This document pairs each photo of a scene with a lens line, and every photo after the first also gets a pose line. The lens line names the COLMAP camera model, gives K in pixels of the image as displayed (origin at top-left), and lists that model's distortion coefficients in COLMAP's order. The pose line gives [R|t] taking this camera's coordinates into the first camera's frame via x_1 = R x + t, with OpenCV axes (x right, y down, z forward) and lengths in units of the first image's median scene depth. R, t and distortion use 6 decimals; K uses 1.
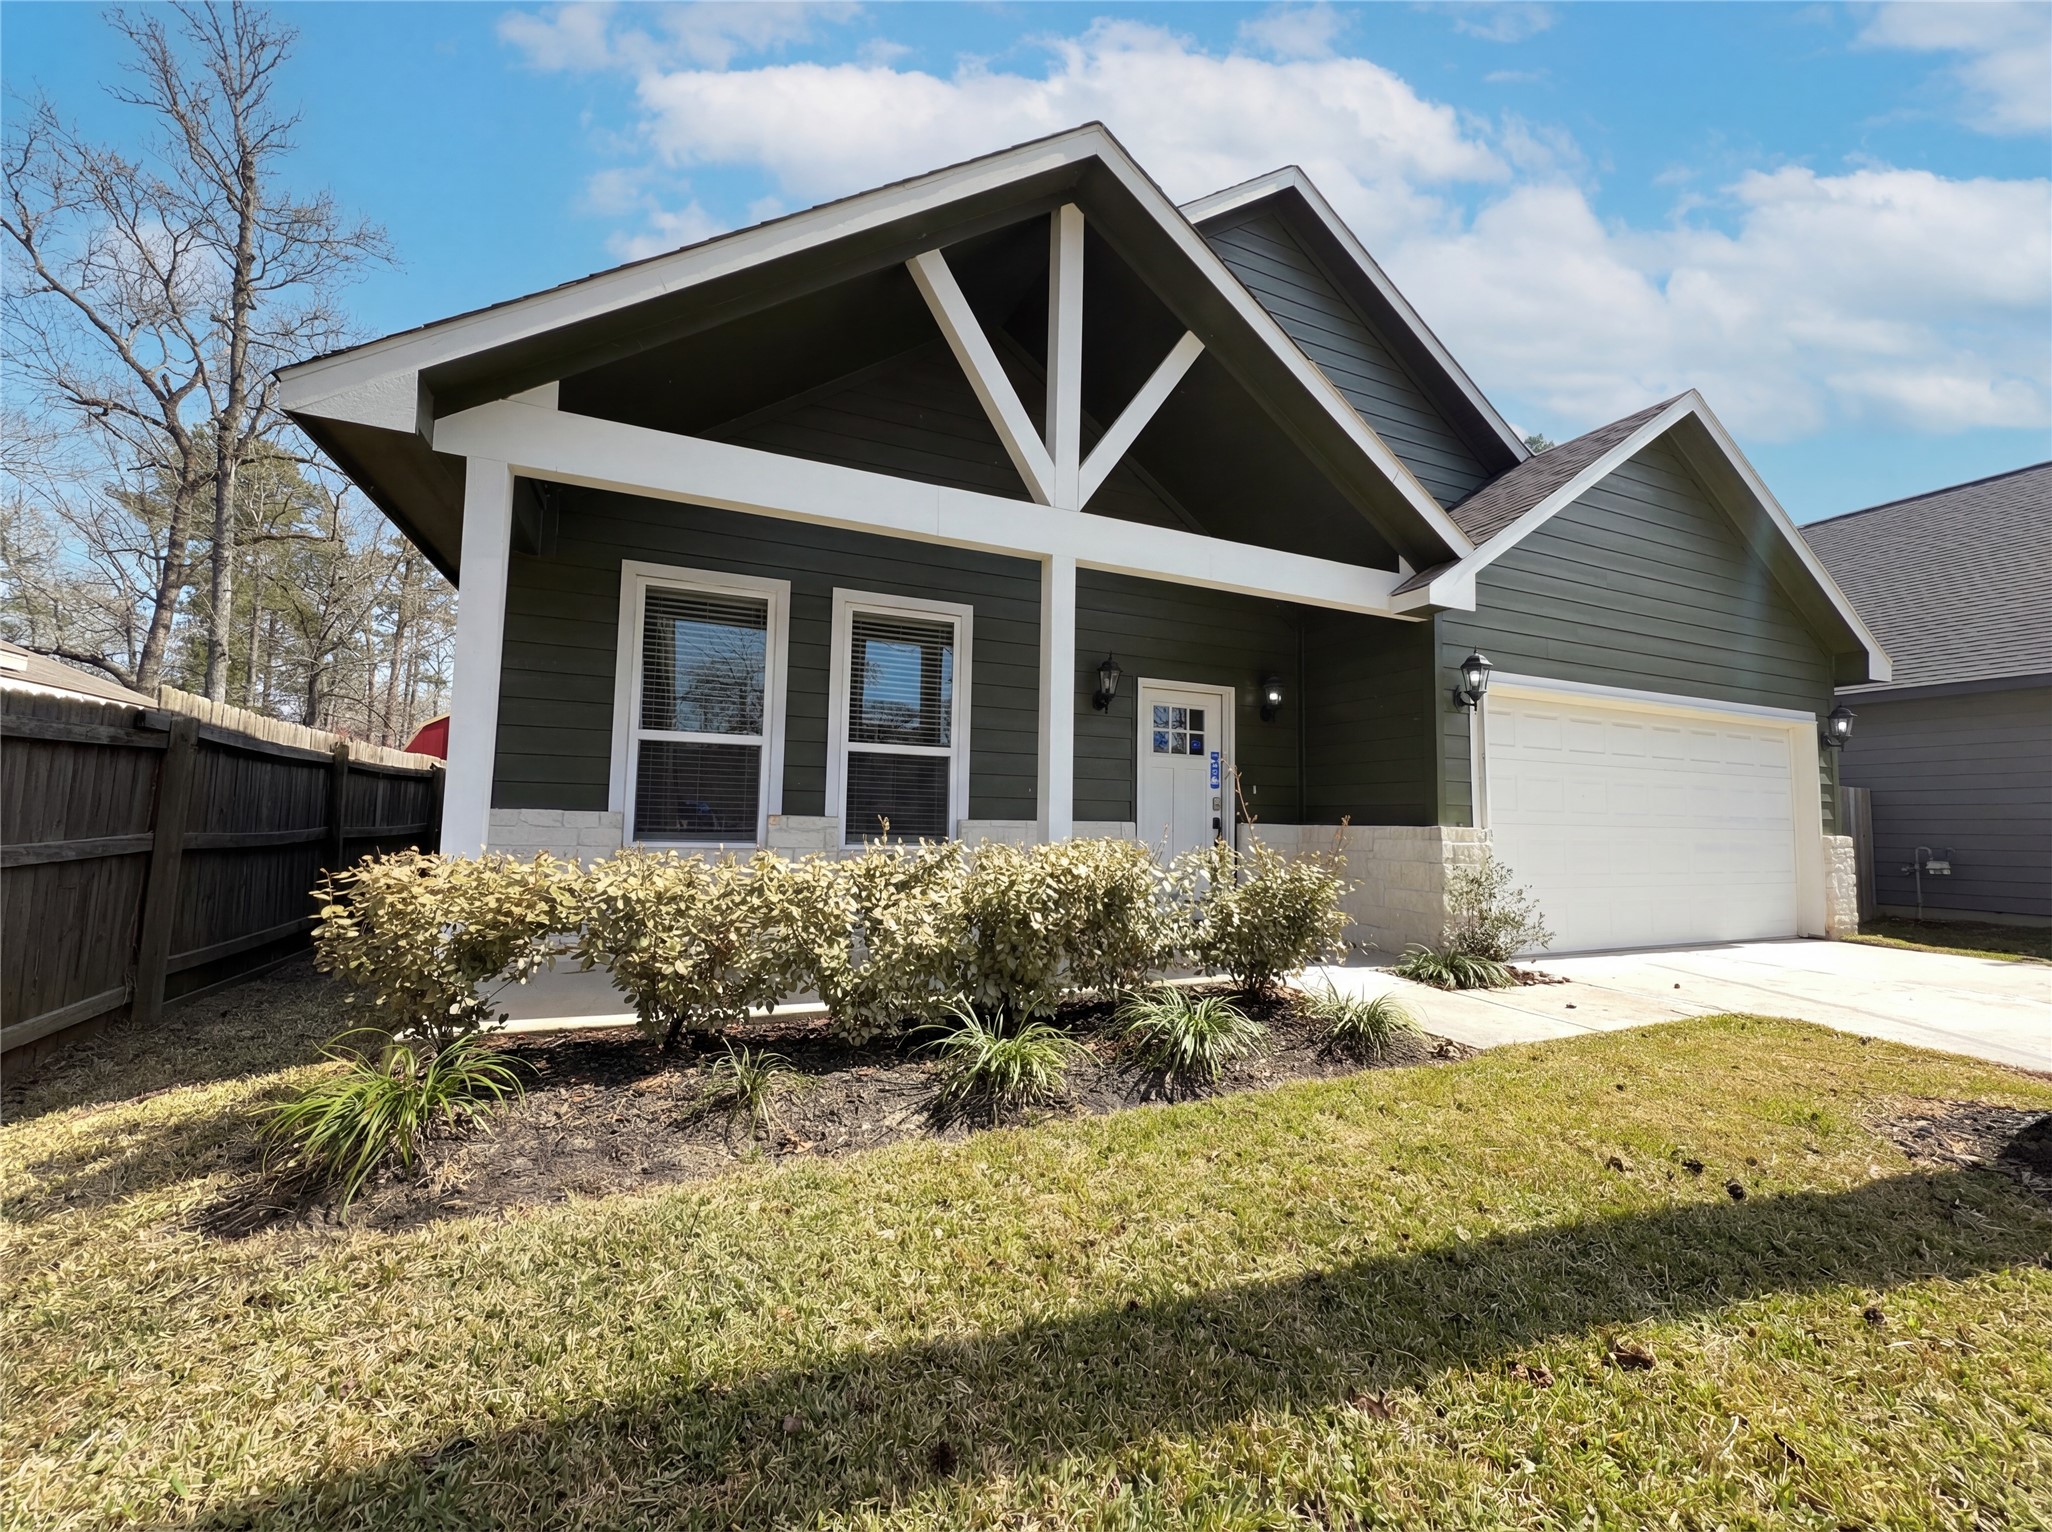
lens RADIAL K [[814.6, 0, 1025.7], [0, 814.6, 760.0], [0, 0, 1]] dist [0.002720, 0.000358]
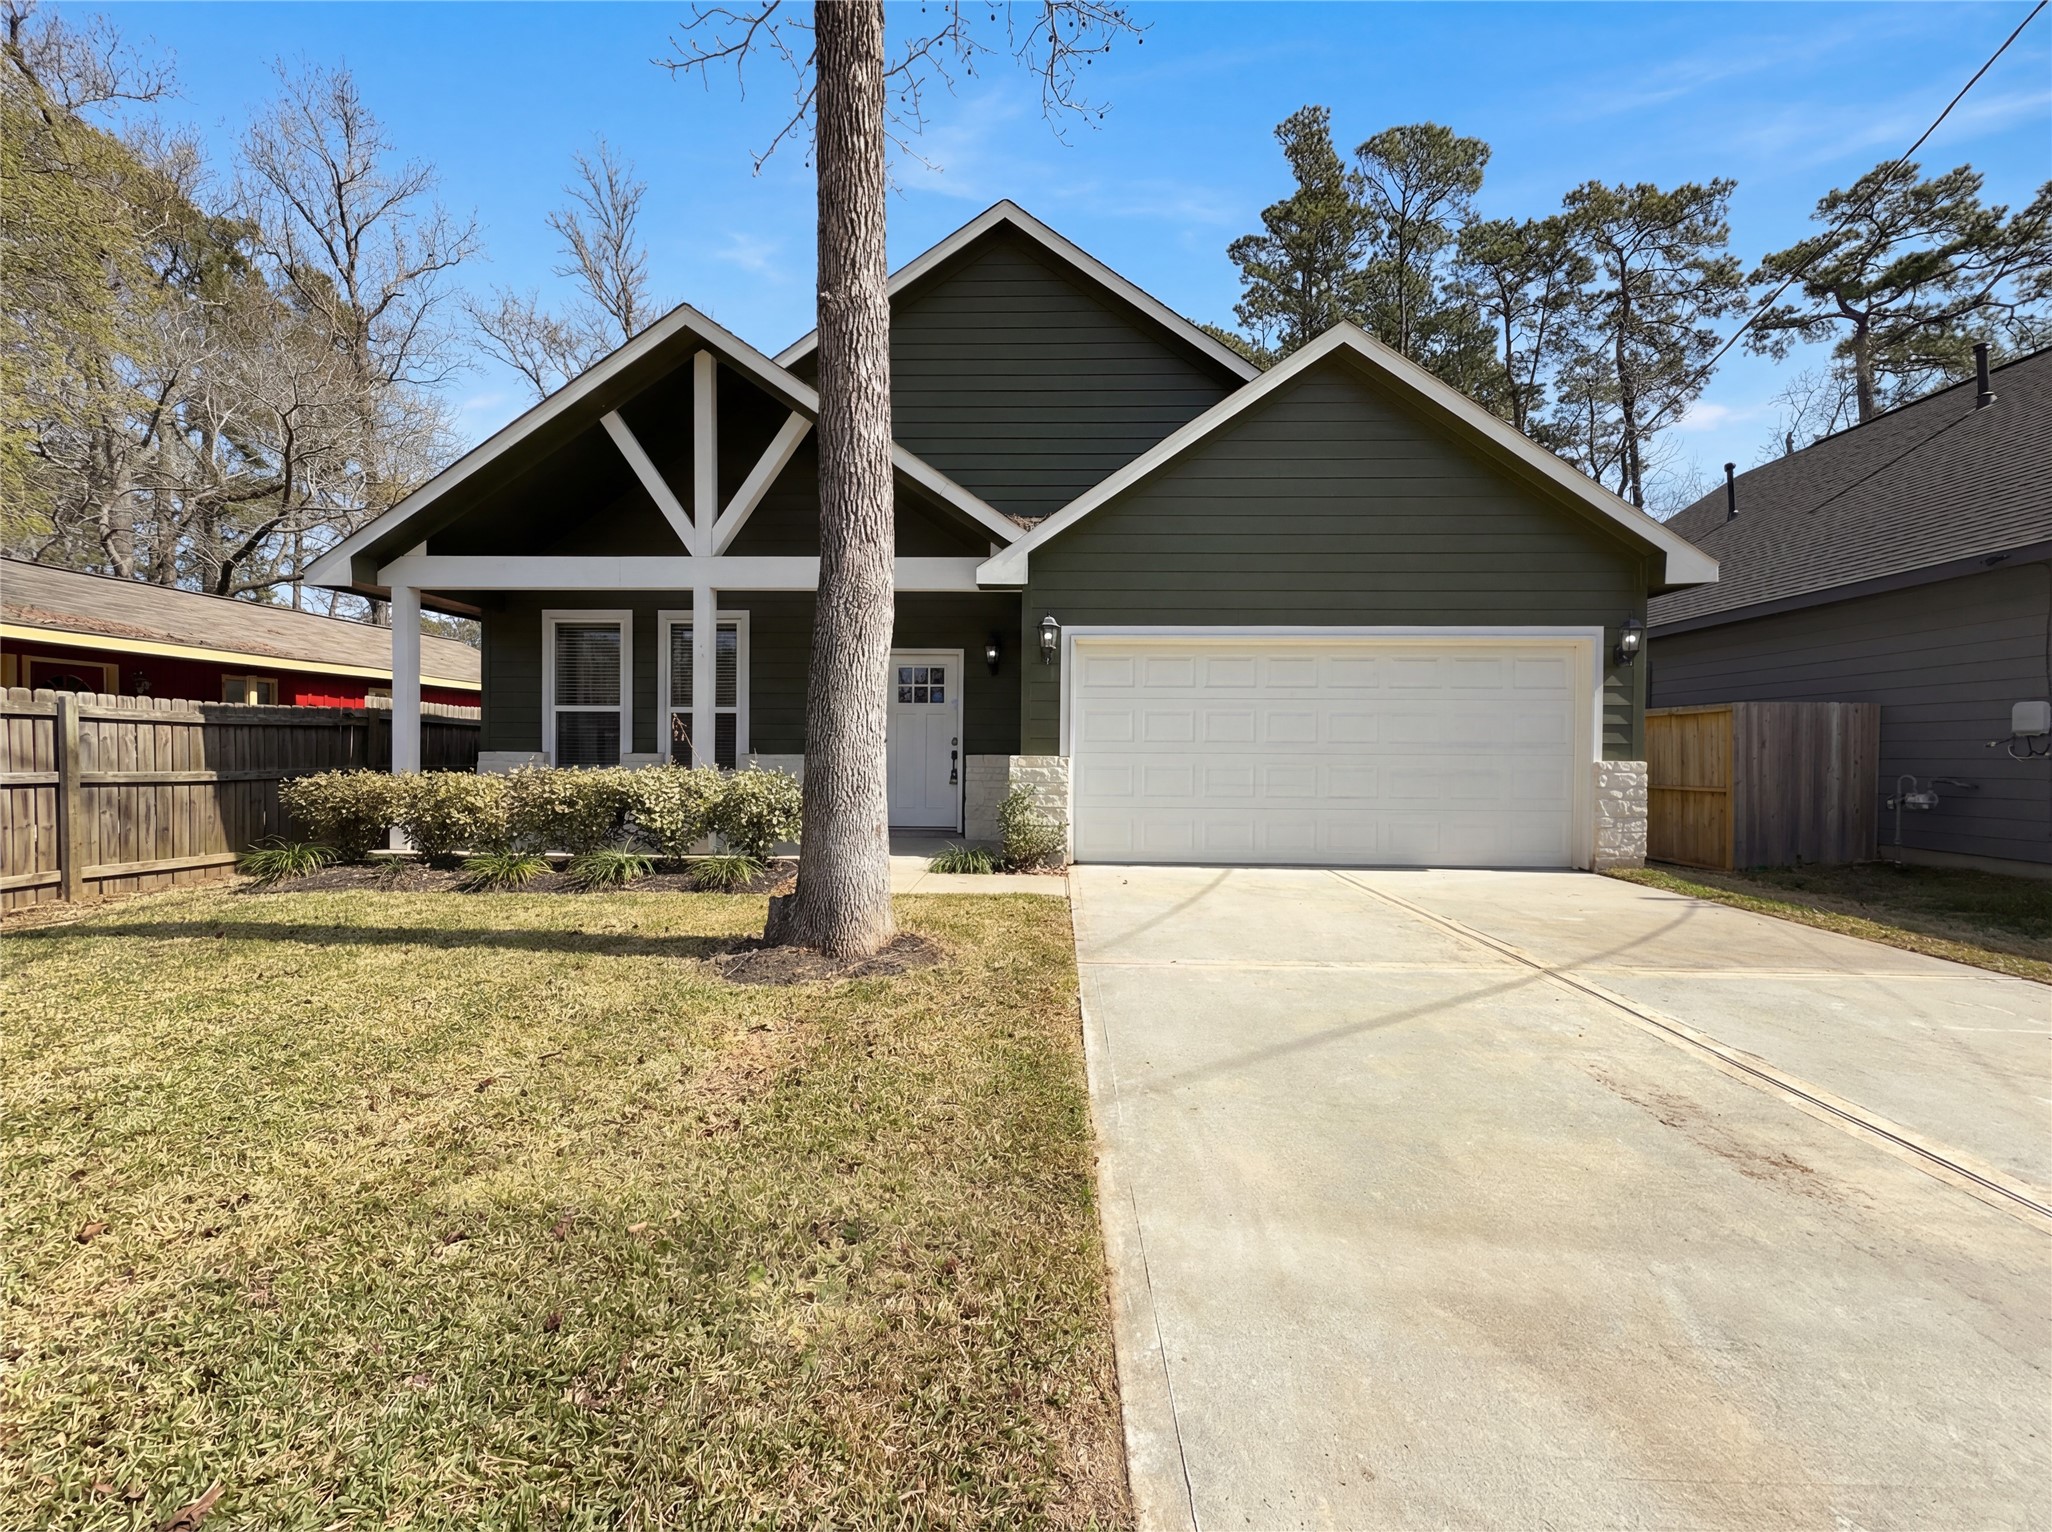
lens RADIAL K [[814.6, 0, 1026.6], [0, 814.6, 760.8], [0, 0, 1]] dist [0.002720, 0.000358]
pose [[0.902667, -0.006304, -0.430293, 1.081799], [0.042924, 0.996225, 0.075450, -0.007006], [0.428193, -0.086576, 0.899531, -0.150972]]
